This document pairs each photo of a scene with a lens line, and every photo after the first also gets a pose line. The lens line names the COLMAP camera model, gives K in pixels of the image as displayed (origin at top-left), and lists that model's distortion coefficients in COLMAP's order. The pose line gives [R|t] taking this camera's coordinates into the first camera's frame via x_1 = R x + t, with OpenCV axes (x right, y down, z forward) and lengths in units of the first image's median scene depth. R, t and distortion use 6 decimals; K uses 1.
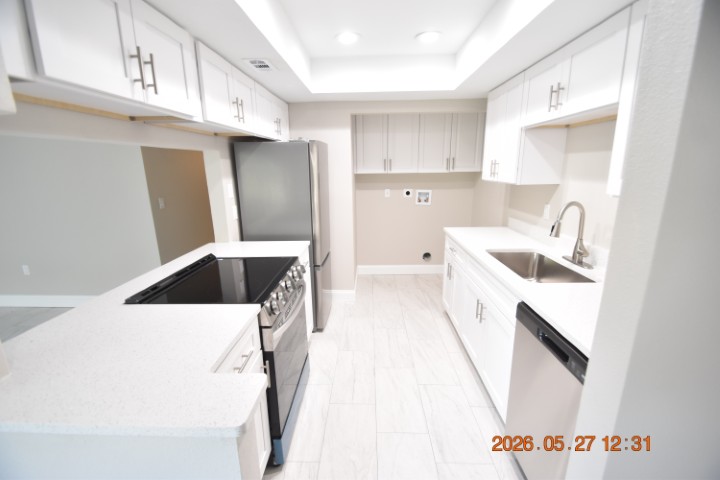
lens RADIAL K [[315.7, 0, 360.0], [0, 315.7, 240.0], [0, 0, 1]] dist [0.001156, -0.000761]
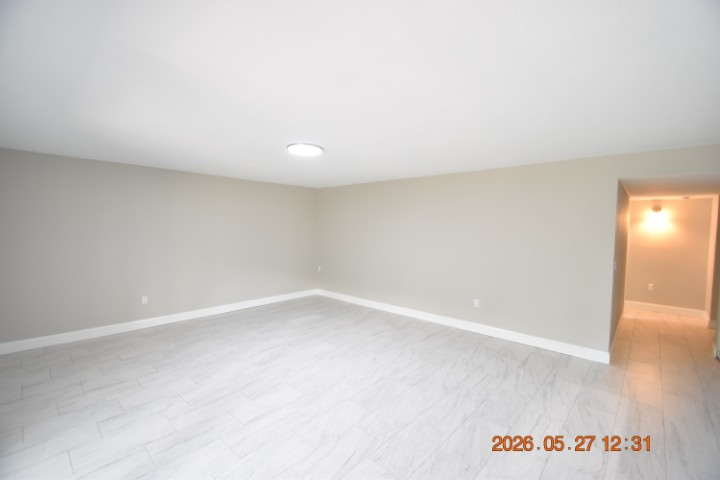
lens RADIAL K [[315.7, 0, 360.0], [0, 315.7, 240.0], [0, 0, 1]] dist [0.001156, -0.000761]
pose [[0.752362, 0.054241, -0.656513, -0.801476], [-0.174850, 0.977300, -0.119633, 0.114268], [0.635121, 0.204799, 0.744767, -0.543419]]
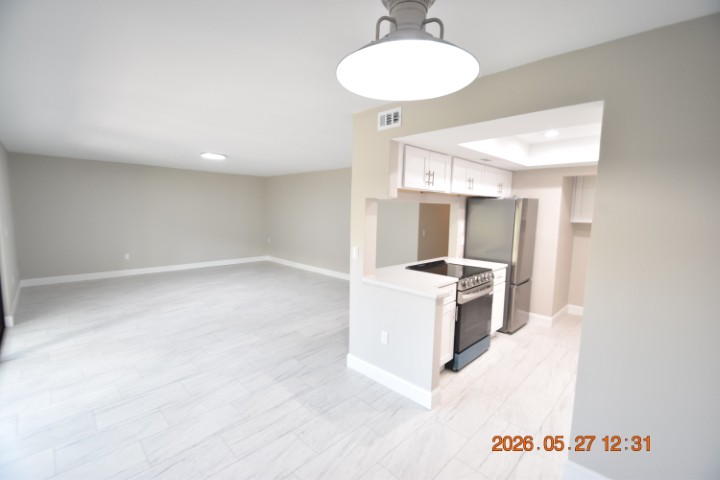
lens RADIAL K [[315.7, 0, 360.0], [0, 315.7, 240.0], [0, 0, 1]] dist [0.001156, -0.000761]
pose [[0.727913, 0.096590, -0.678832, 0.344267], [-0.187666, 0.980290, -0.061750, 0.115884], [0.659488, 0.172342, 0.731692, -0.576431]]
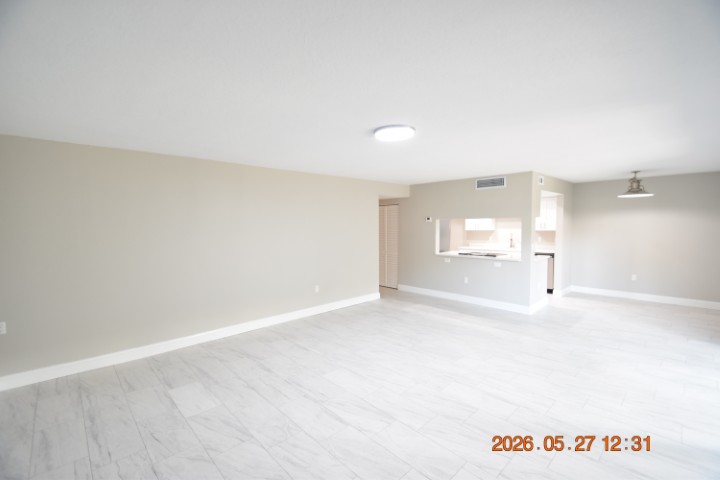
lens RADIAL K [[311.2, 0, 360.0], [0, 311.2, 240.0], [0, 0, 1]] dist [-0.009880, -0.000239]
pose [[0.709520, -0.026288, 0.704195, -2.846165], [0.157911, 0.979822, -0.122528, 0.117775], [-0.686765, 0.198136, 0.699354, -0.392057]]
